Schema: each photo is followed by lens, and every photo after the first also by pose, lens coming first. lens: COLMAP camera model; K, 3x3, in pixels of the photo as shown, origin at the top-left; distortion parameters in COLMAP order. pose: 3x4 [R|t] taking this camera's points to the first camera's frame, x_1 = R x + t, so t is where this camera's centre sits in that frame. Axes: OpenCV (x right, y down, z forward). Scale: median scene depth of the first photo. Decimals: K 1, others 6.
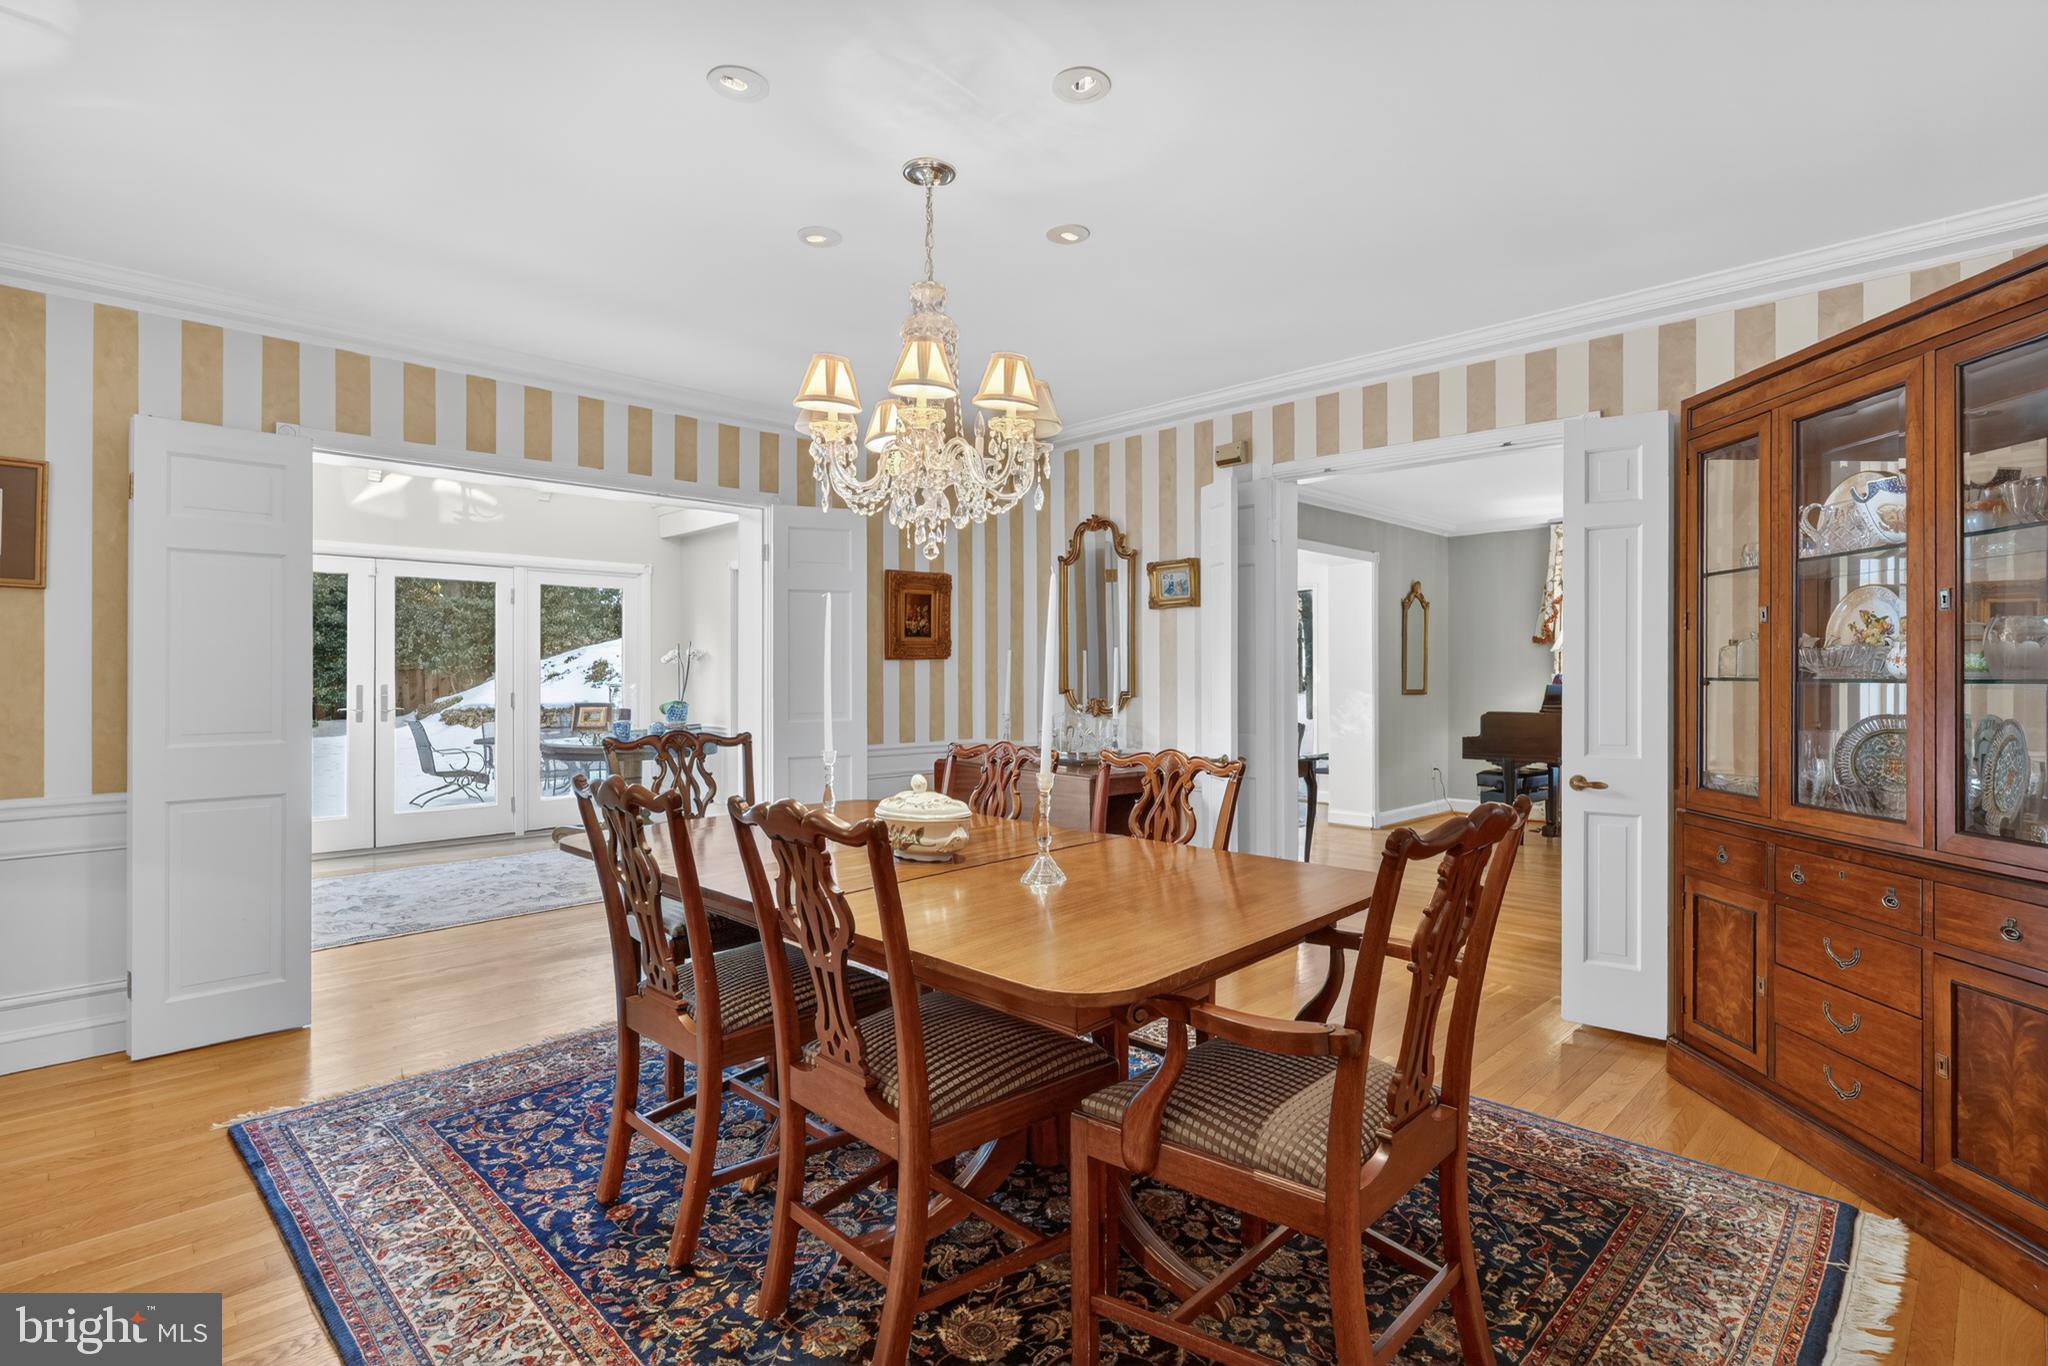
lens RADIAL K [[997.4, 0, 1042.5], [0, 997.4, 672.6], [0, 0, 1]] dist [0.000564, -0.000074]
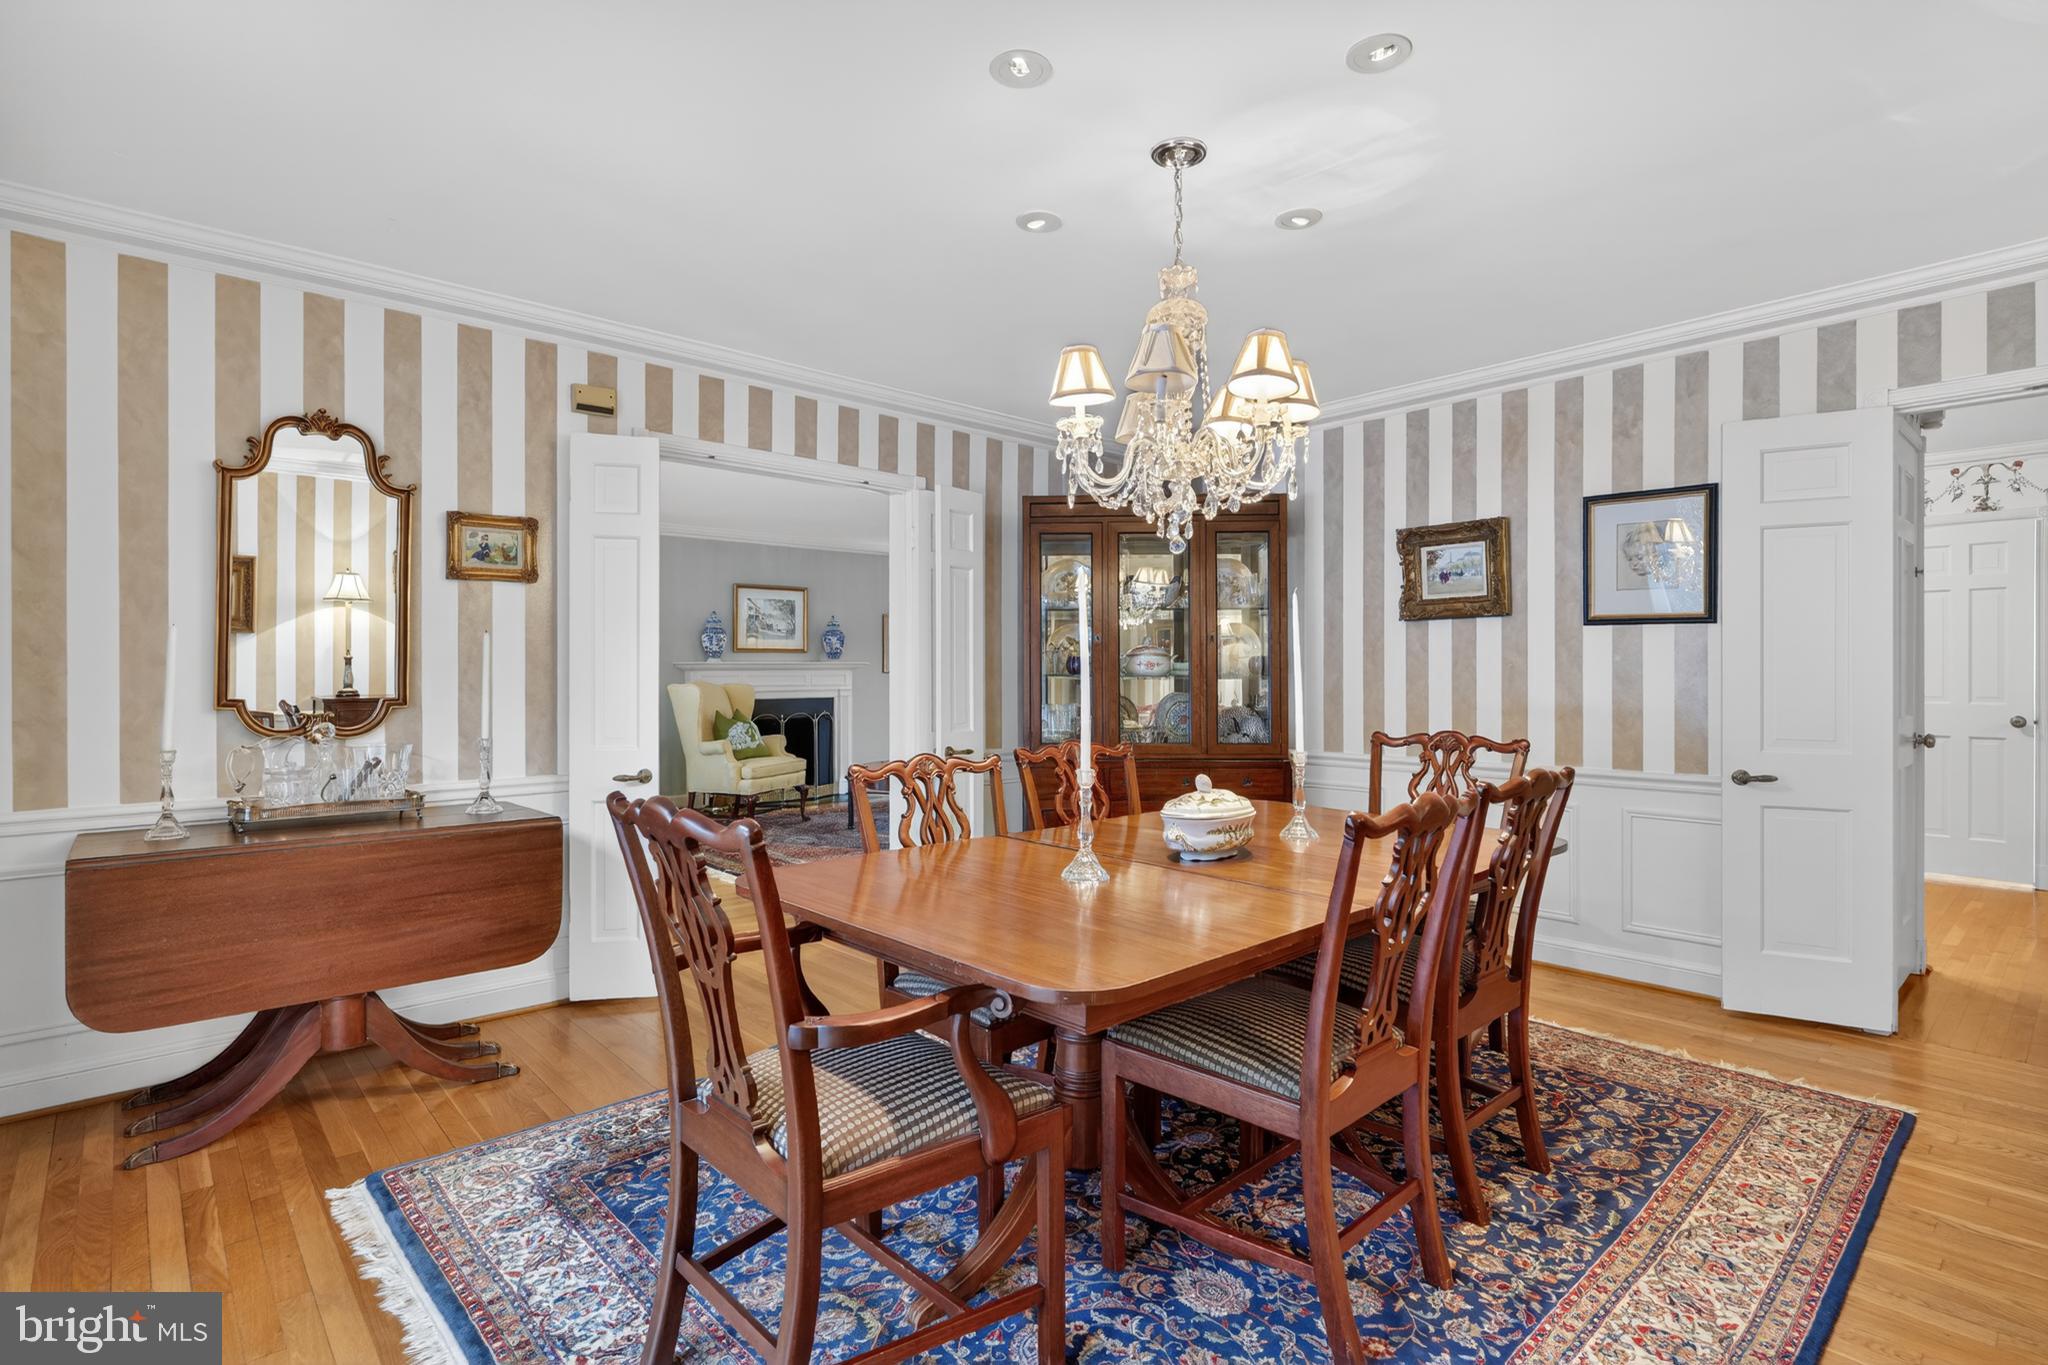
lens RADIAL K [[997.4, 0, 1041.2], [0, 997.4, 677.6], [0, 0, 1]] dist [0.000564, -0.000074]
pose [[0.044879, 0.002568, 0.998989, -0.753221], [0.002370, 0.999994, -0.002677, 0.010123], [-0.998990, 0.002487, 0.044873, 0.756582]]
